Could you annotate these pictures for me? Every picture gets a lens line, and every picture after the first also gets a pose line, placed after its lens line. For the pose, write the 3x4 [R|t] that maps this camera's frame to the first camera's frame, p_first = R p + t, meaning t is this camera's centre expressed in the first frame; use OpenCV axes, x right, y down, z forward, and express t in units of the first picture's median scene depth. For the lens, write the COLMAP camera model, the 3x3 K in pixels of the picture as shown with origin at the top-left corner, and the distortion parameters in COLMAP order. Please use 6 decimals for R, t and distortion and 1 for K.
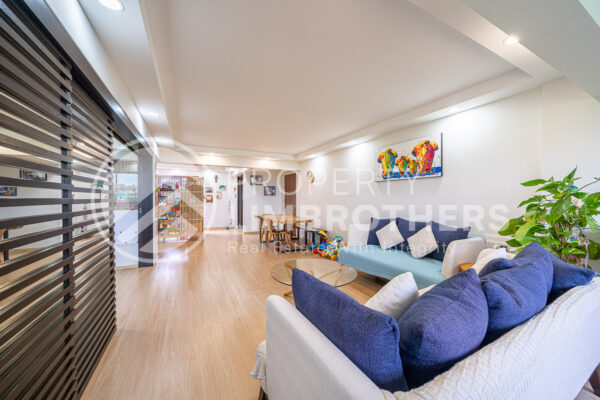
lens RADIAL K [[220.2, 0, 295.1], [0, 220.2, 199.4], [0, 0, 1]] dist [-0.008855, -0.000274]
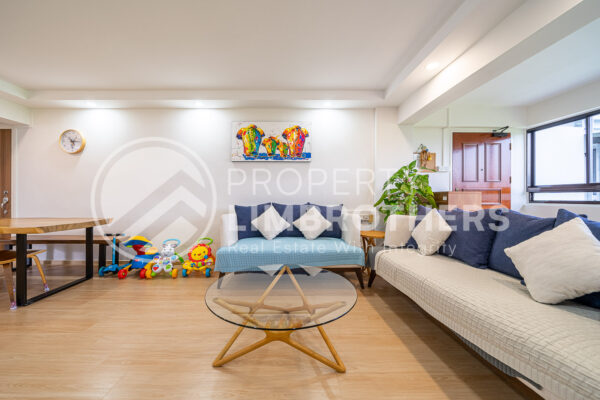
lens RADIAL K [[220.2, 0, 297.0], [0, 220.2, 197.6], [0, 0, 1]] dist [-0.008855, -0.000274]
pose [[0.427217, -0.005045, 0.904135, -0.319400], [0.008531, 0.999962, 0.001549, 0.063878], [-0.904109, 0.007051, 0.427244, 0.529595]]
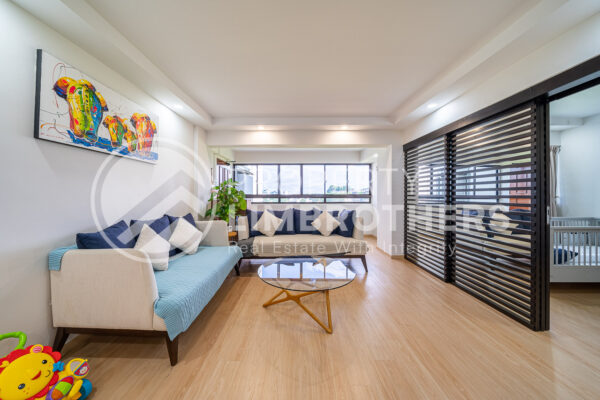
lens RADIAL K [[207.6, 0, 298.0], [0, 207.6, 195.6], [0, 0, 1]] dist [-0.005503, -0.000086]
pose [[-0.900607, 0.000850, 0.434634, -0.194840], [0.005803, 0.999932, 0.010070, 0.014266], [-0.434597, 0.011591, -0.900551, 1.349078]]
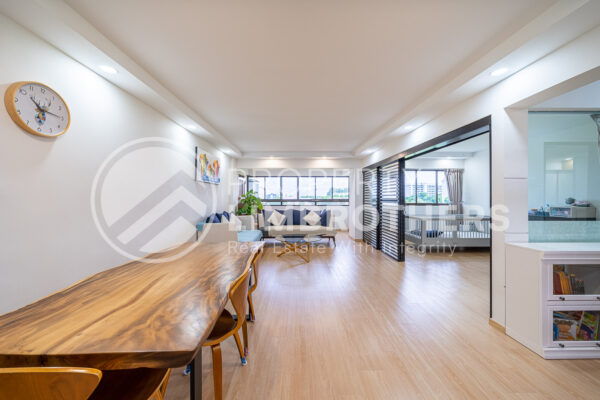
lens RADIAL K [[220.2, 0, 298.4], [0, 220.2, 199.3], [0, 0, 1]] dist [-0.008855, -0.000274]
pose [[-0.904992, -0.003534, 0.425413, -0.527890], [0.003827, 0.999857, 0.016449, -0.016275], [-0.425411, 0.016515, -0.904850, 2.017830]]
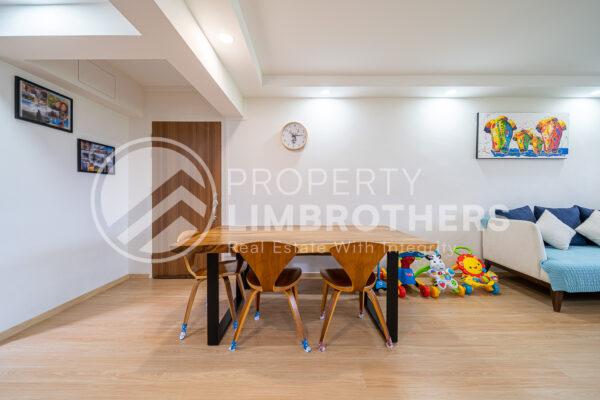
lens RADIAL K [[220.2, 0, 301.7], [0, 220.2, 198.1], [0, 0, 1]] dist [-0.008855, -0.000274]
pose [[0.448362, -0.005083, 0.893837, -0.616923], [0.009845, 0.999951, 0.000748, 0.047607], [-0.893798, 0.008464, 0.448391, 1.434725]]
